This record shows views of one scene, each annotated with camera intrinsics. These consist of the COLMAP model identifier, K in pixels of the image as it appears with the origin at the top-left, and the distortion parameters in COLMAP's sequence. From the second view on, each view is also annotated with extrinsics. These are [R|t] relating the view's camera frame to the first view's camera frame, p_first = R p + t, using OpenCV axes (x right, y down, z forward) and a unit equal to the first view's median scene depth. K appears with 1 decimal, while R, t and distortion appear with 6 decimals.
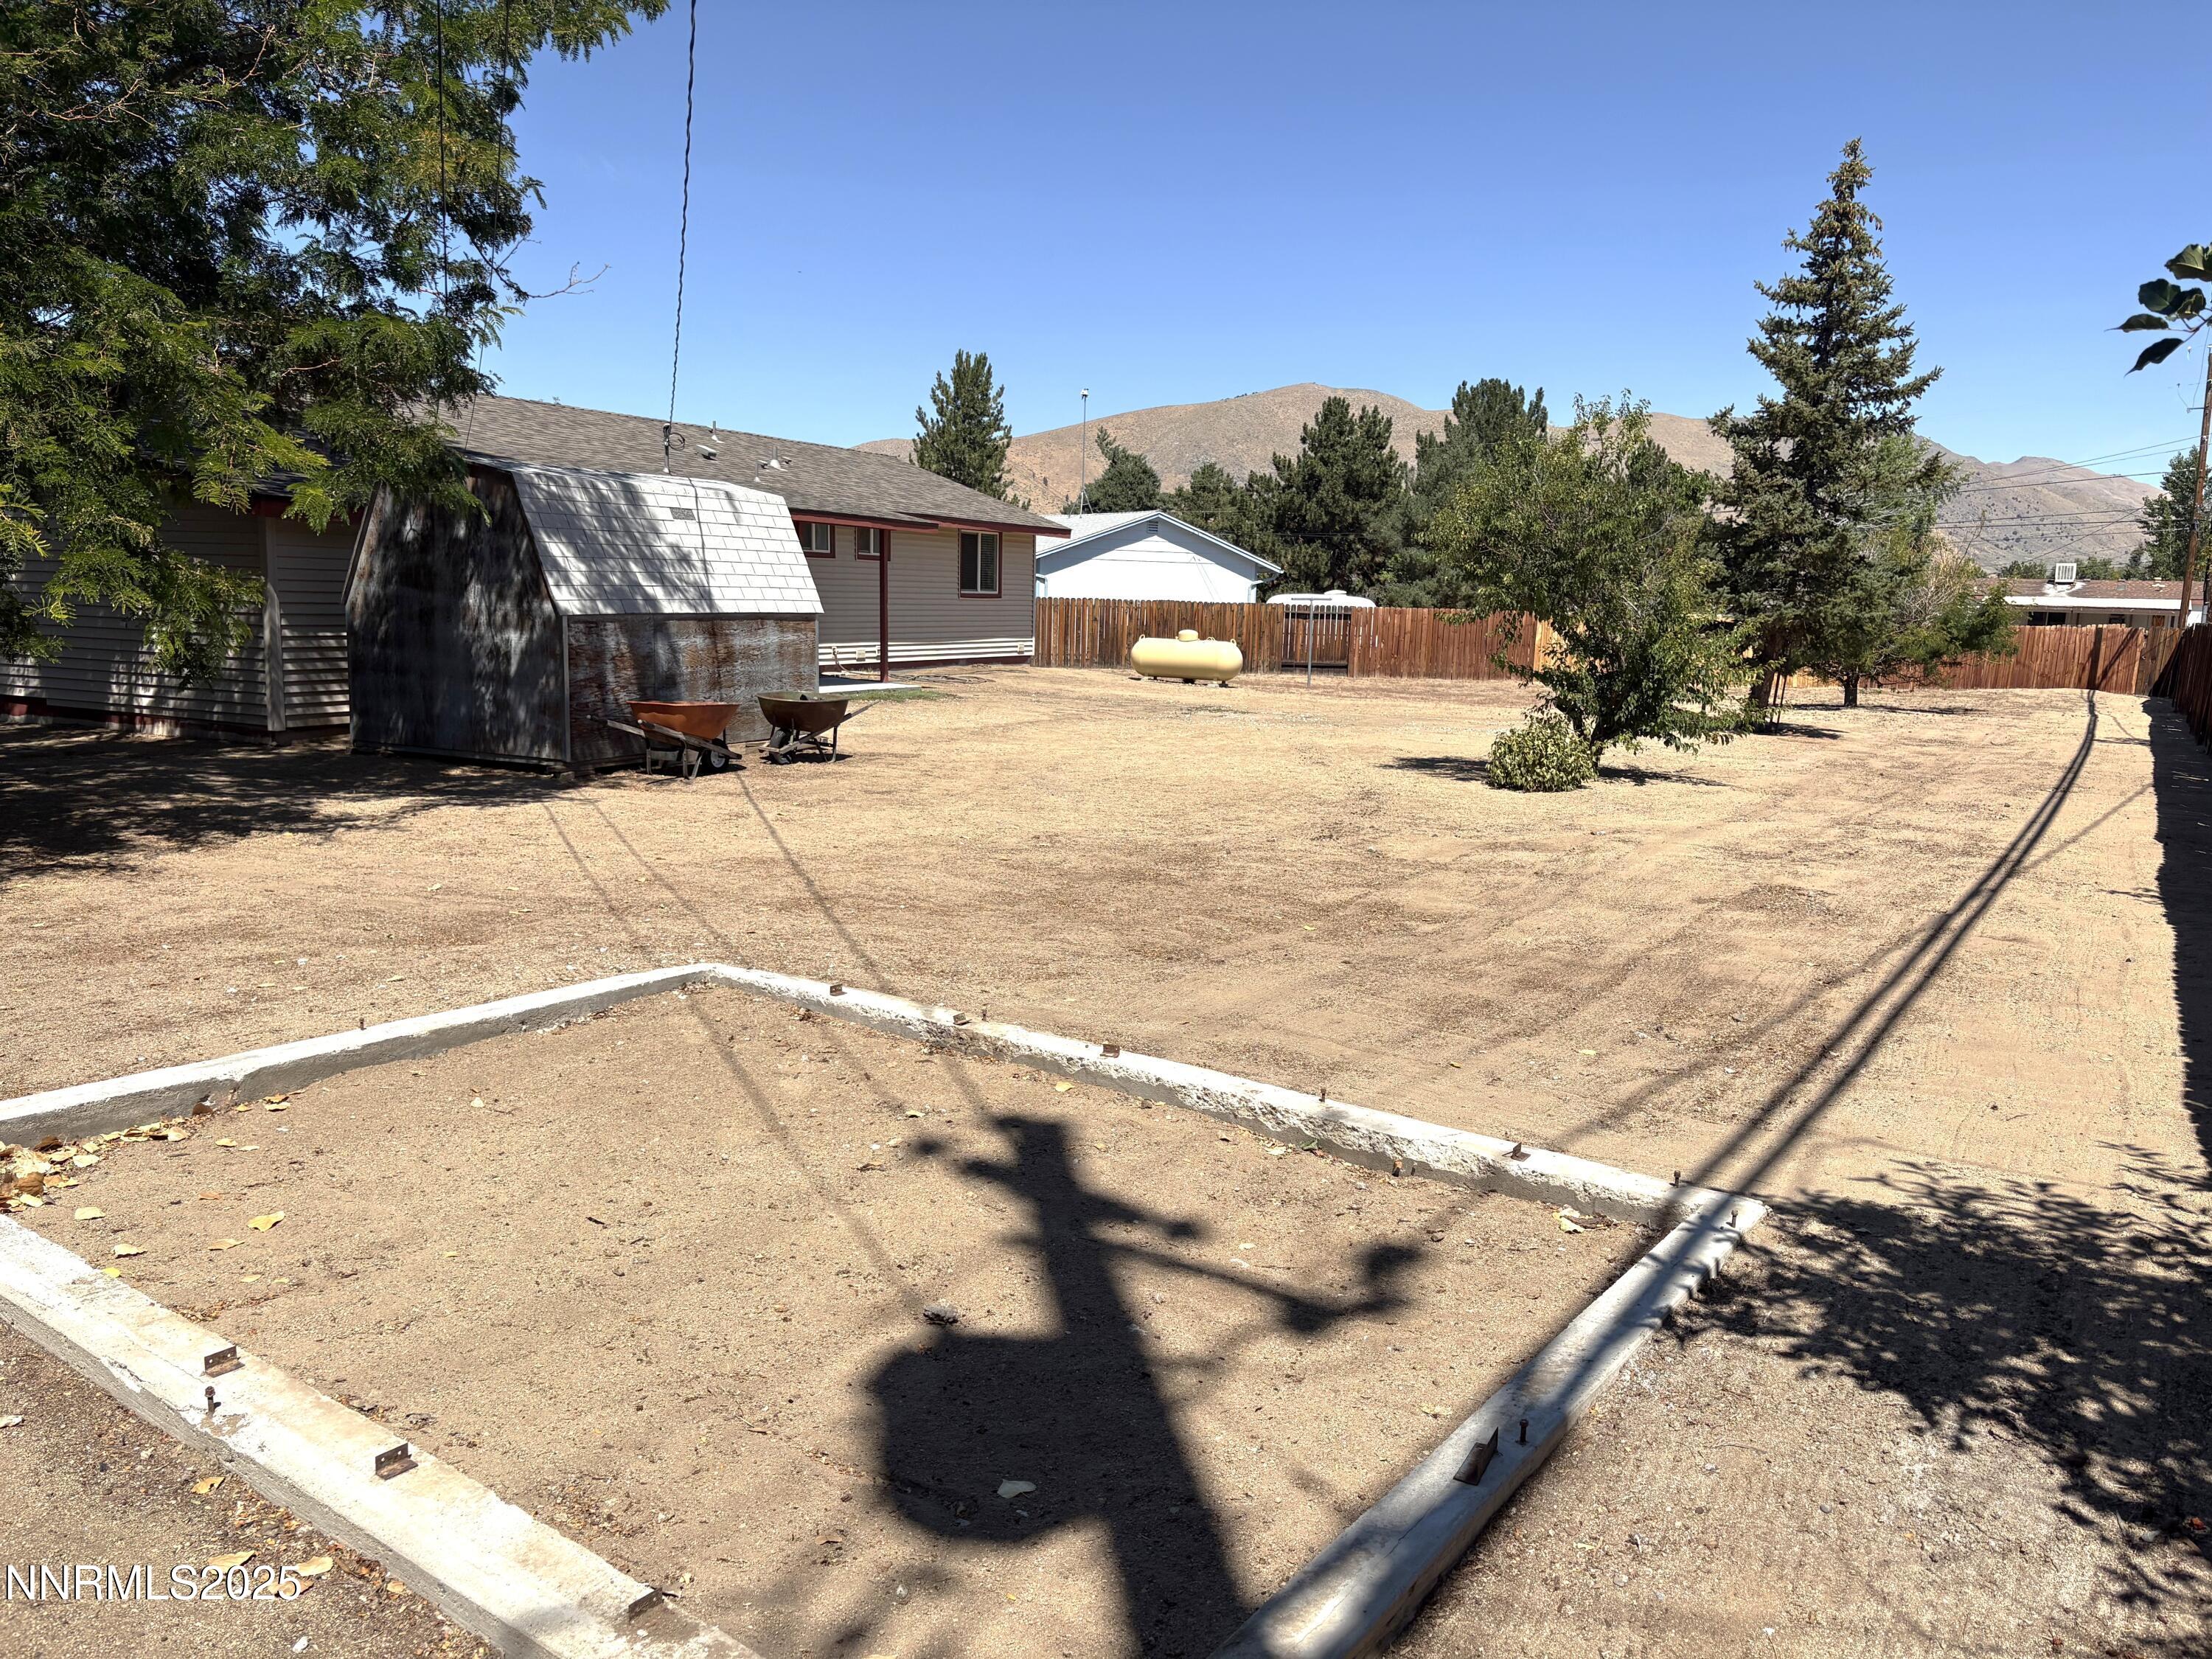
lens RADIAL K [[1654.3, 0, 1106.8], [0, 1654.3, 836.0], [0, 0, 1]] dist [0.033917, -0.032866]
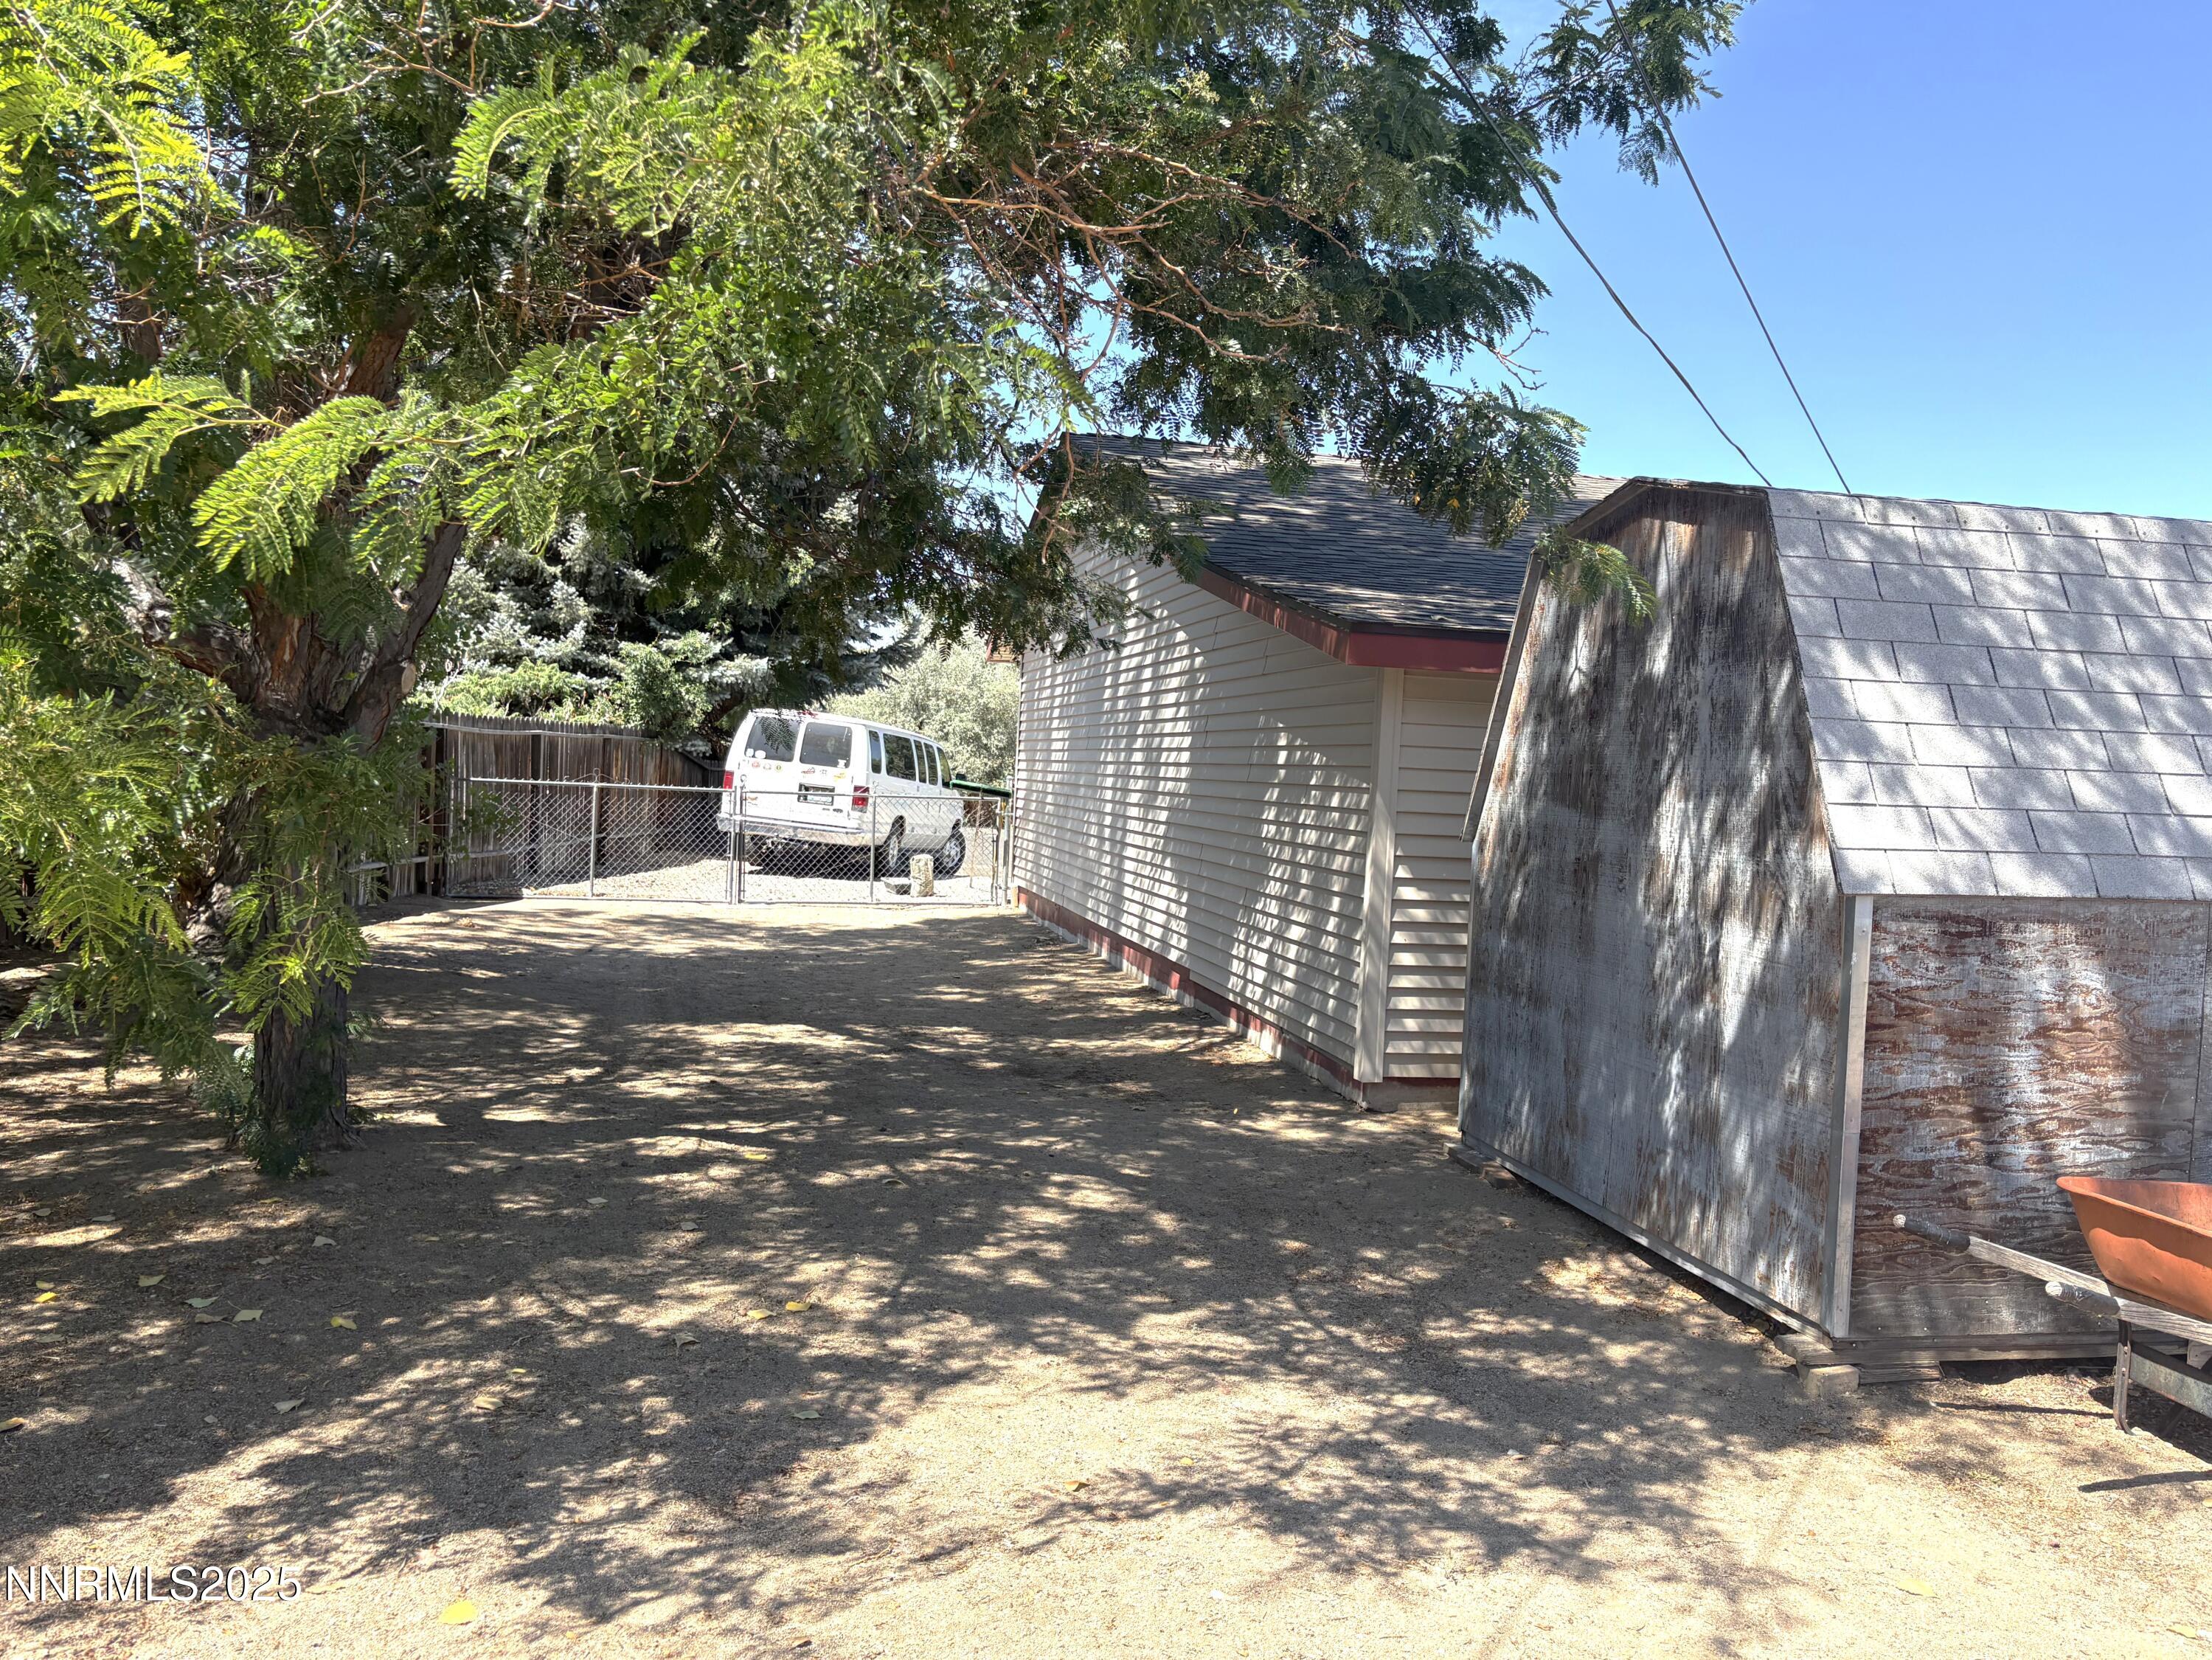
lens RADIAL K [[1654.5, 0, 1099.9], [0, 1654.5, 834.3], [0, 0, 1]] dist [0.033917, -0.032866]
pose [[0.572366, 0.033304, -0.819321, -0.141232], [-0.159135, 0.984690, -0.071144, -0.094303], [0.804408, 0.171103, 0.568903, 0.674943]]
